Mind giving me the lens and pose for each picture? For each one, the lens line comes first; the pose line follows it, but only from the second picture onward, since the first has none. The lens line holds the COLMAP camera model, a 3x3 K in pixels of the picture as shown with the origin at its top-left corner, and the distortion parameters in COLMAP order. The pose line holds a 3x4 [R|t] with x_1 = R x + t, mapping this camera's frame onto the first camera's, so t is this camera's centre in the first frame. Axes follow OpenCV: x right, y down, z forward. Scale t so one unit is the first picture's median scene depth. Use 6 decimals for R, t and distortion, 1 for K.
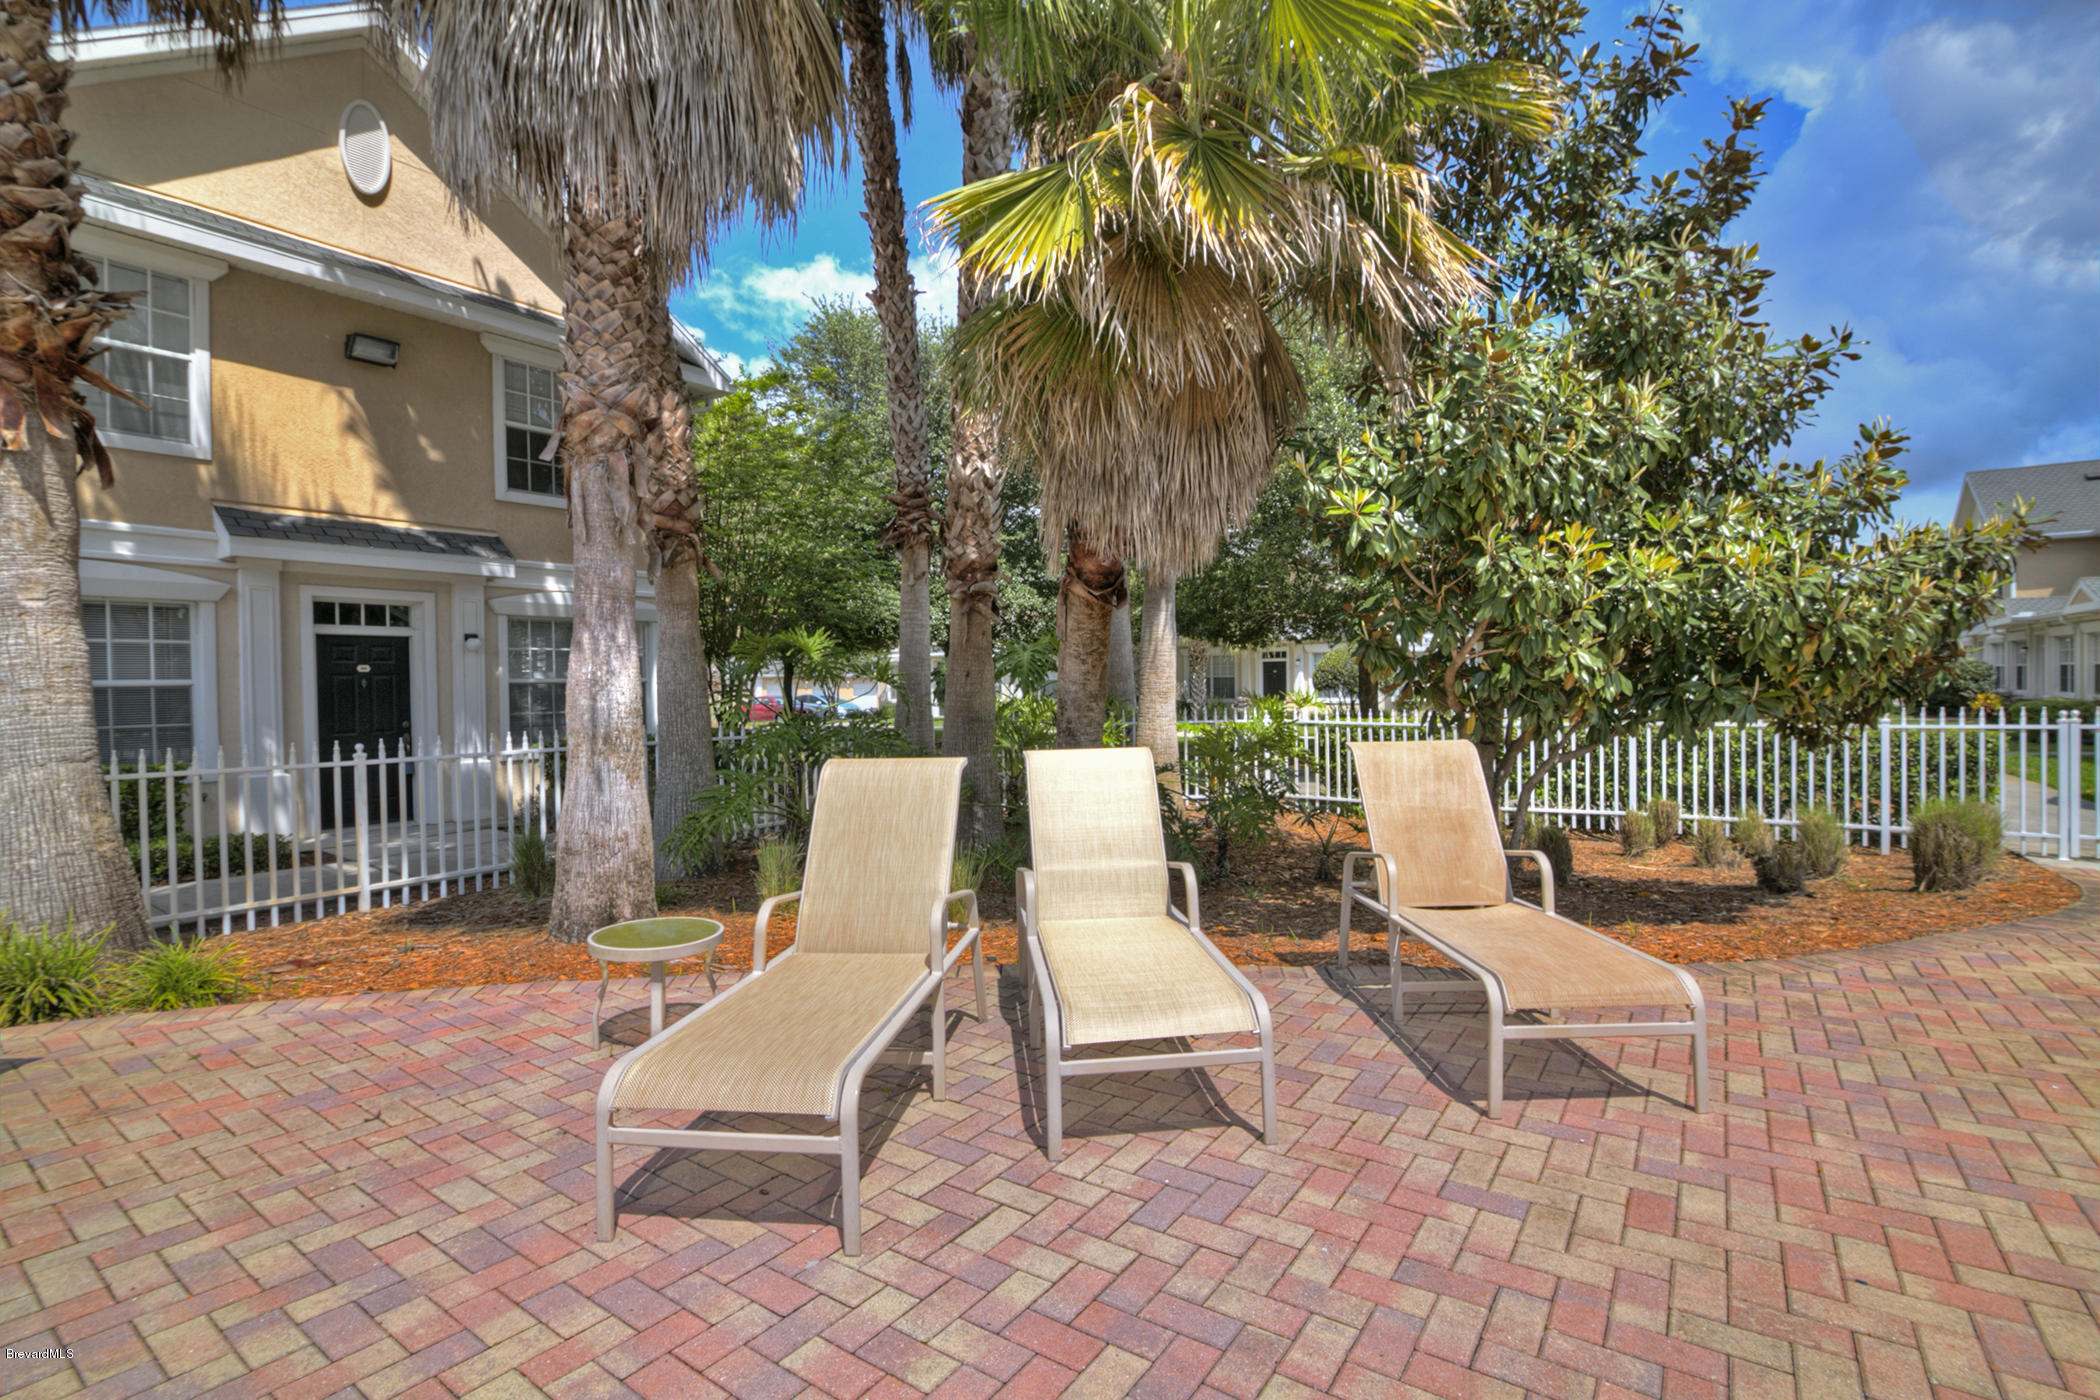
lens RADIAL K [[941.3, 0, 1050.0], [0, 941.3, 700.0], [0, 0, 1]] dist [0.003494, 0.000400]
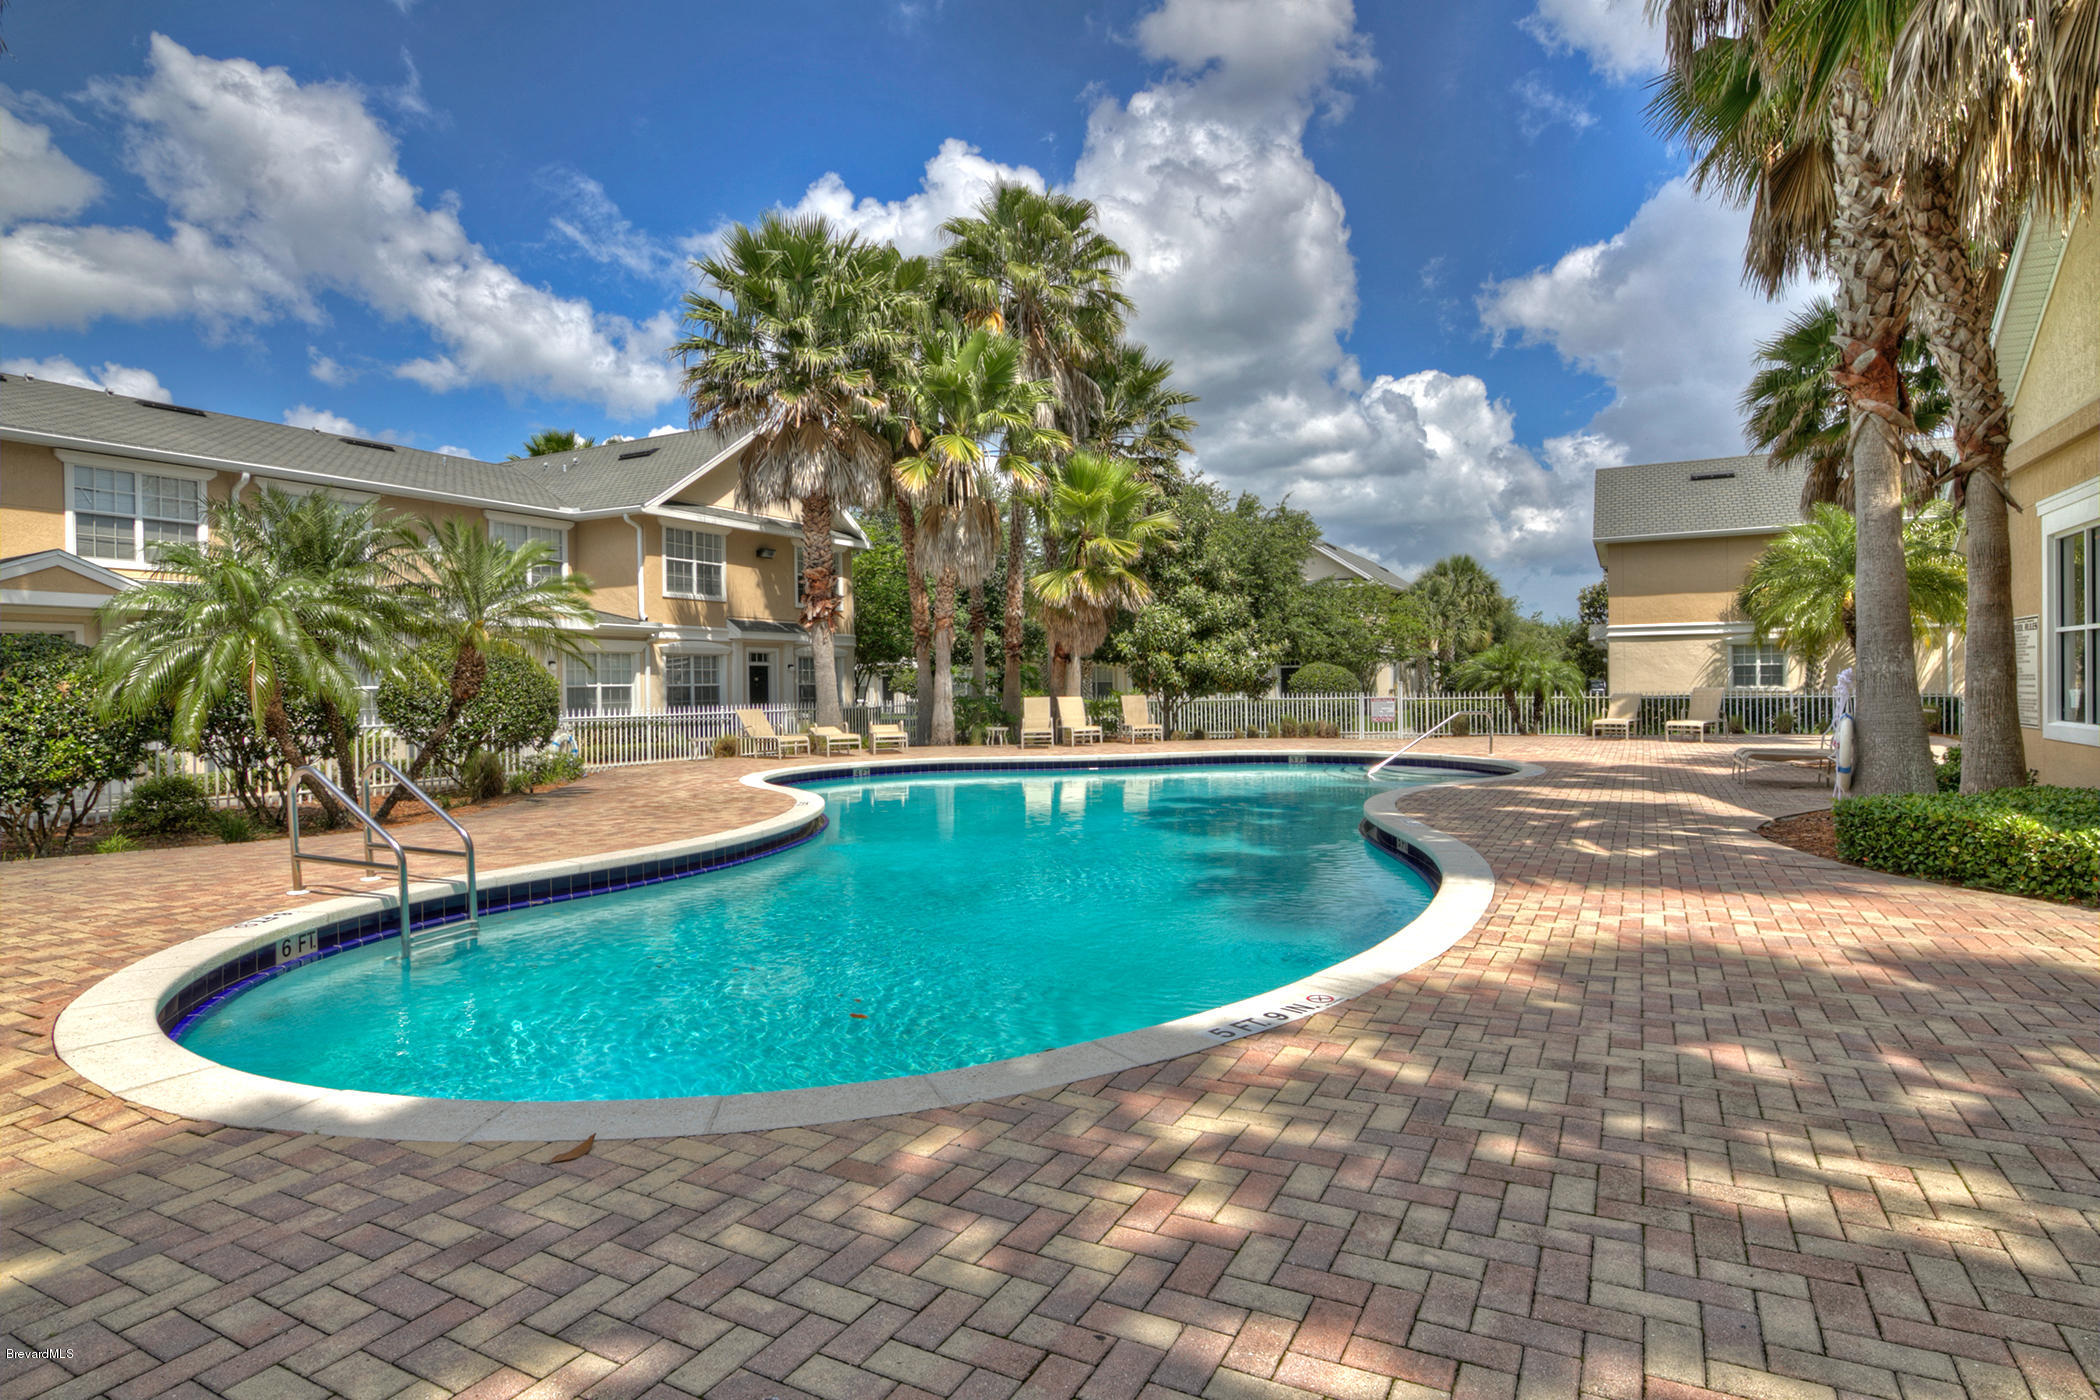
lens RADIAL K [[1100.7, 0, 1050.0], [0, 1100.7, 700.0], [0, 0, 1]] dist [-0.001688, -0.000417]
pose [[0.991717, -0.001649, 0.128430, -0.382669], [0.002521, 0.999975, -0.006626, 0.049897], [-0.128416, 0.006895, 0.991696, -2.256814]]
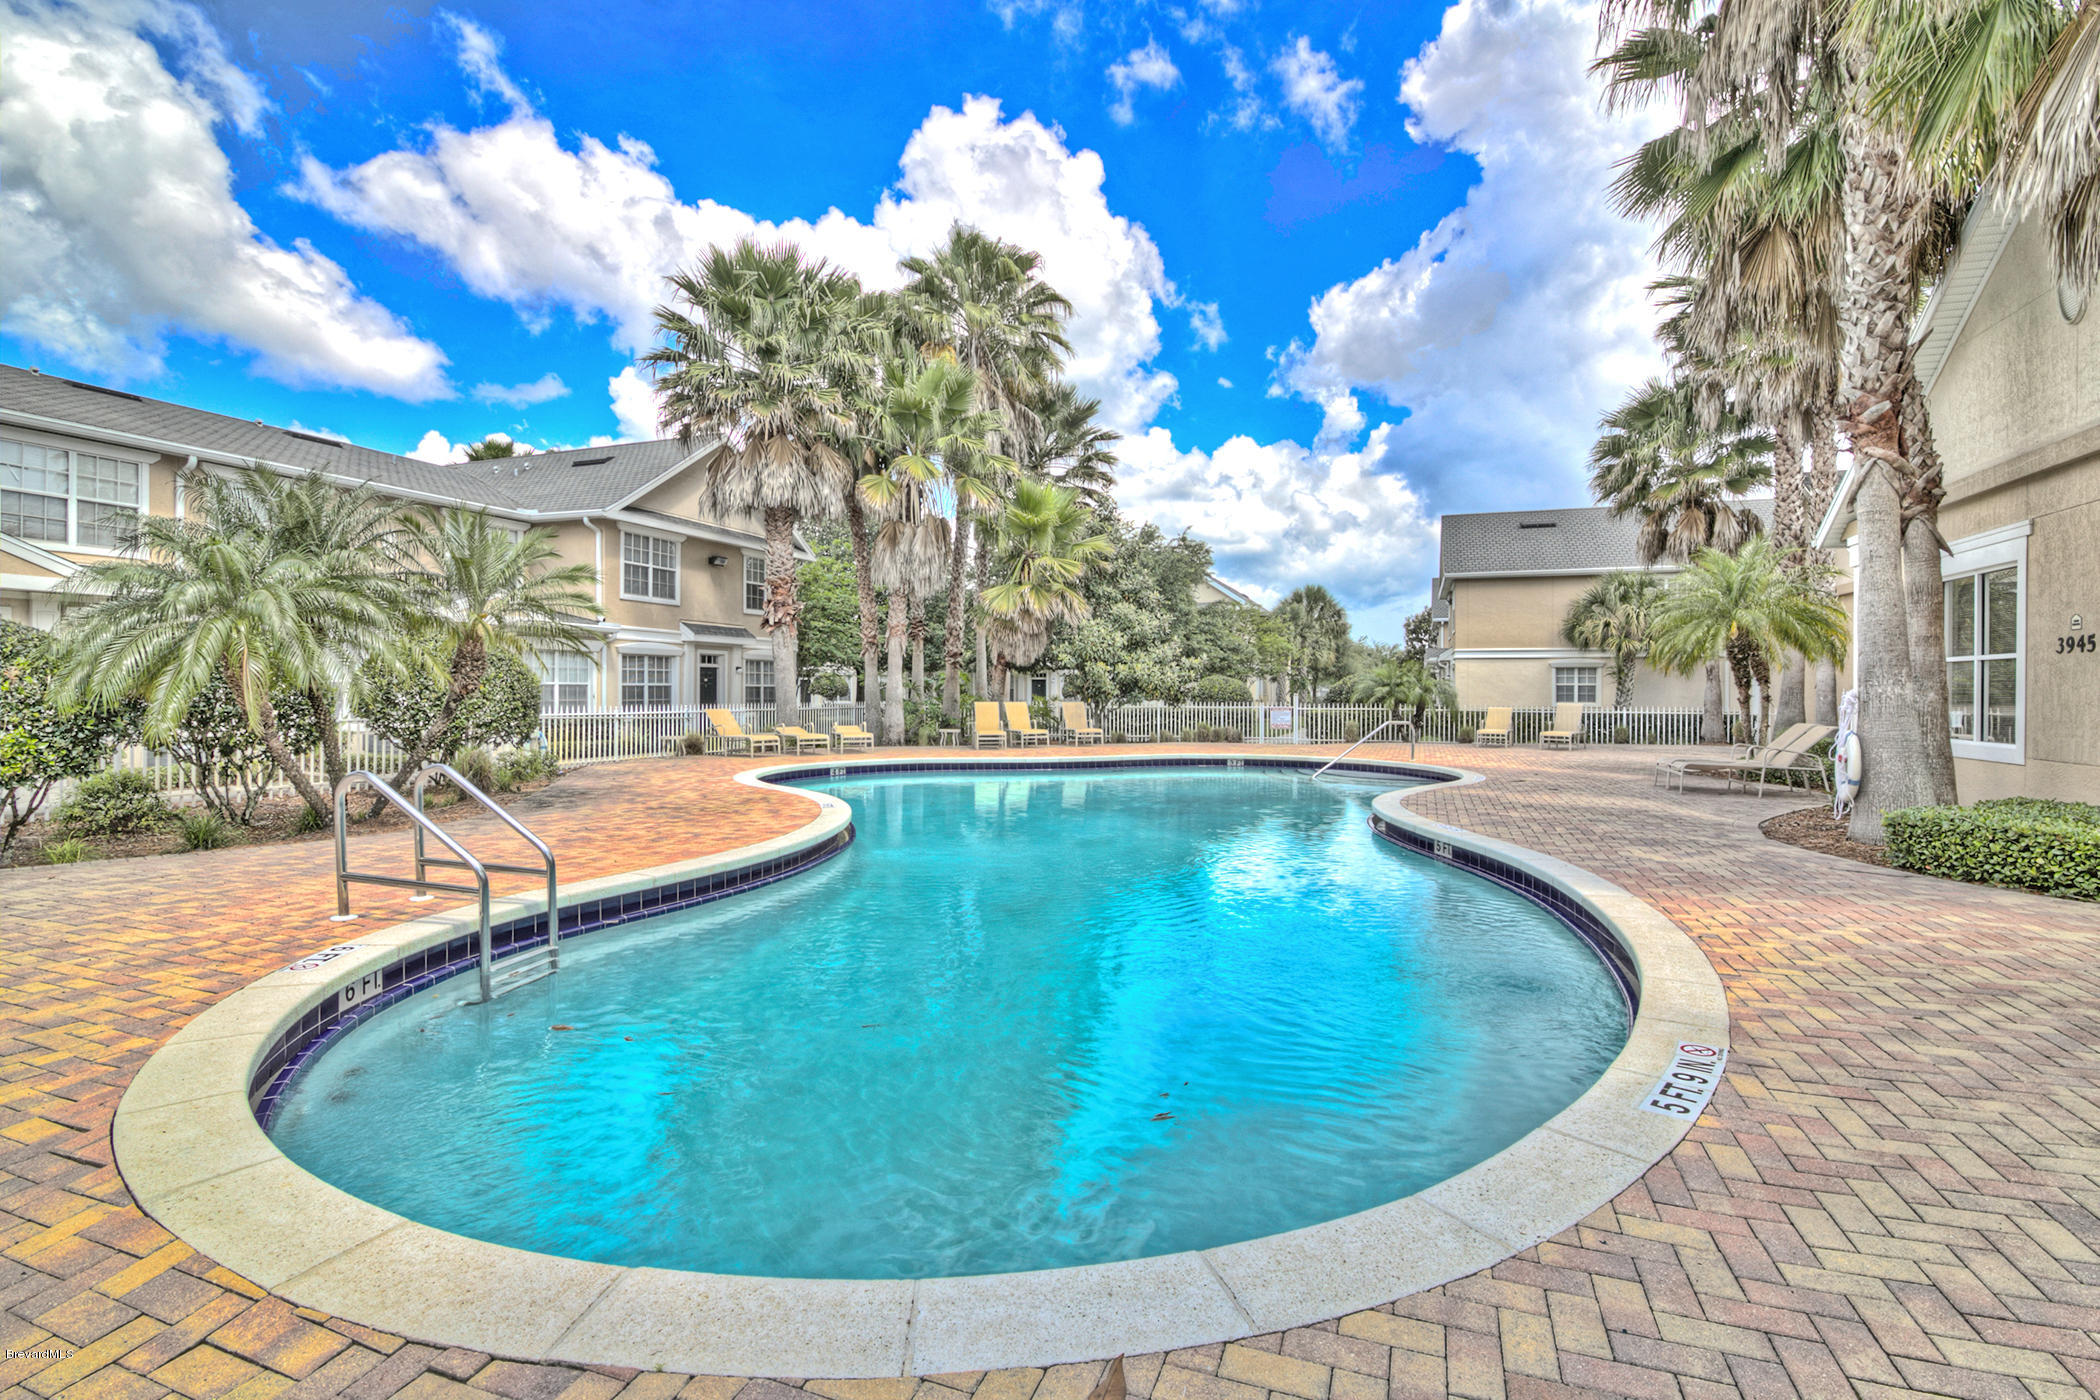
lens RADIAL K [[960.9, 0, 1050.0], [0, 960.9, 700.0], [0, 0, 1]] dist [-0.011595, 0.000278]
pose [[0.966580, 0.015881, 0.255872, -0.555615], [-0.013214, 0.999839, -0.012137, 0.048891], [-0.256024, 0.008350, 0.966634, -2.077296]]
